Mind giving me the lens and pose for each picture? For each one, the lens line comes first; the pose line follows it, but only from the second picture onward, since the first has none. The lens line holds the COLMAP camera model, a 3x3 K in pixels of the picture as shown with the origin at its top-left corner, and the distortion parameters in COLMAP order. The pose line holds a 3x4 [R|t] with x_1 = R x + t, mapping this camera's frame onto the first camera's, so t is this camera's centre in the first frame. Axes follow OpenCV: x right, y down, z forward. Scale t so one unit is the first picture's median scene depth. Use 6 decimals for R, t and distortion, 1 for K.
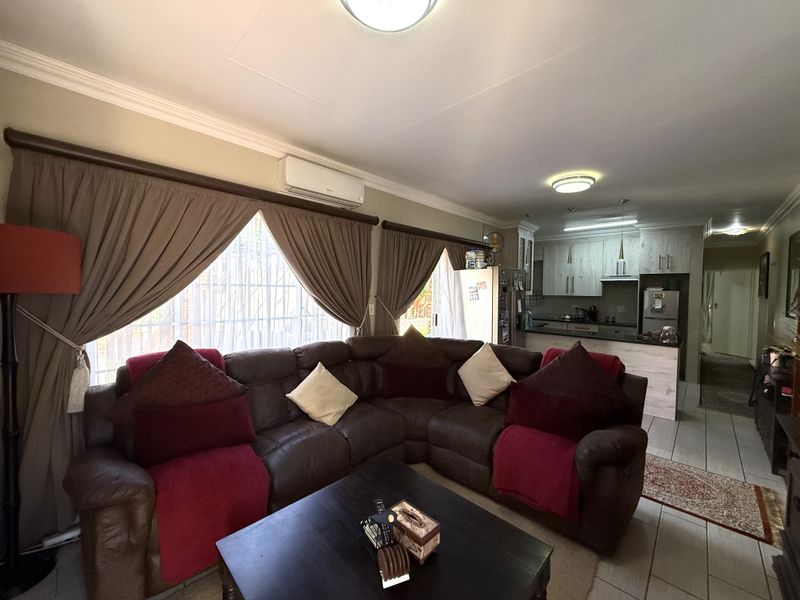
lens RADIAL K [[317.2, 0, 397.7], [0, 317.2, 299.8], [0, 0, 1]] dist [0.001237, -0.000359]
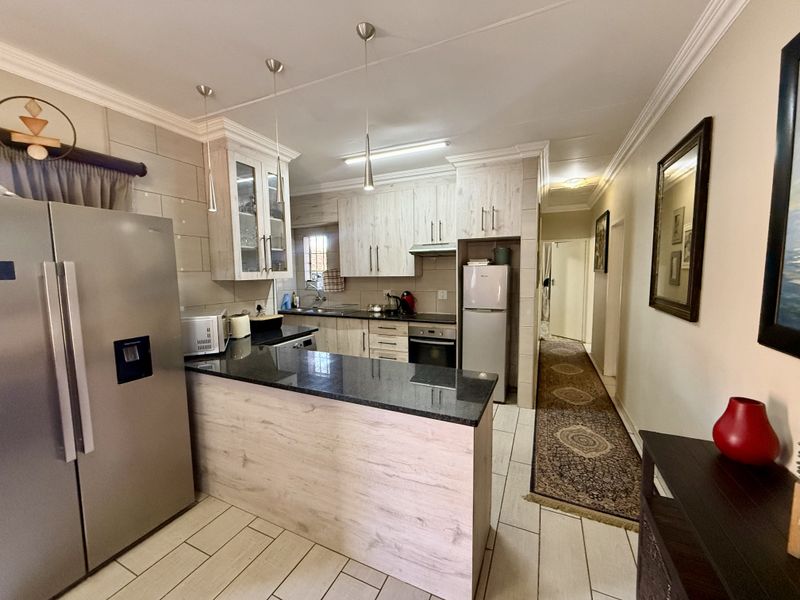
lens RADIAL K [[317.2, 0, 397.8], [0, 317.2, 298.4], [0, 0, 1]] dist [0.001237, -0.000359]
pose [[0.944199, -0.053176, 0.325055, 0.412455], [0.035229, 0.997525, 0.060855, -0.007108], [-0.327486, -0.046007, 0.943735, 0.414651]]
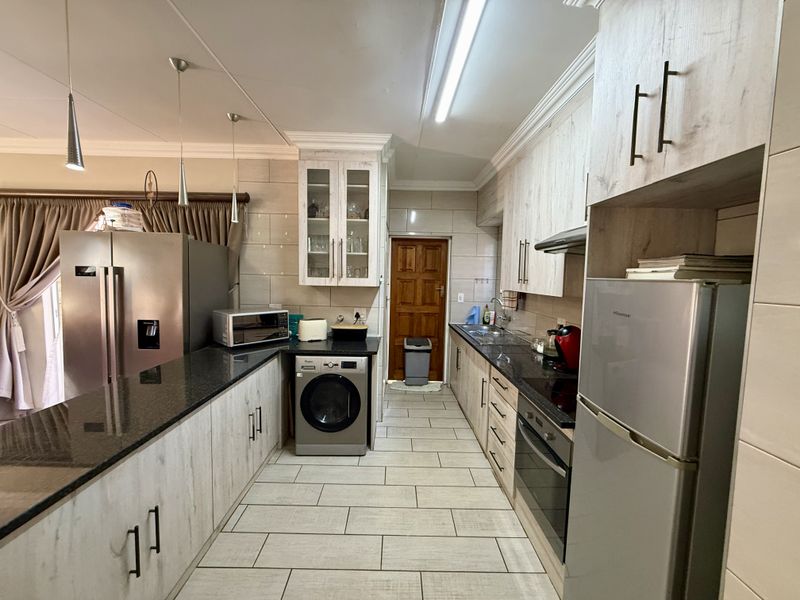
lens RADIAL K [[317.2, 0, 398.8], [0, 317.2, 298.7], [0, 0, 1]] dist [0.001237, -0.000359]
pose [[0.701878, 0.054181, -0.710234, 0.776882], [-0.034487, 0.998518, 0.042092, -0.017987], [0.711462, -0.005050, 0.702706, 0.689558]]
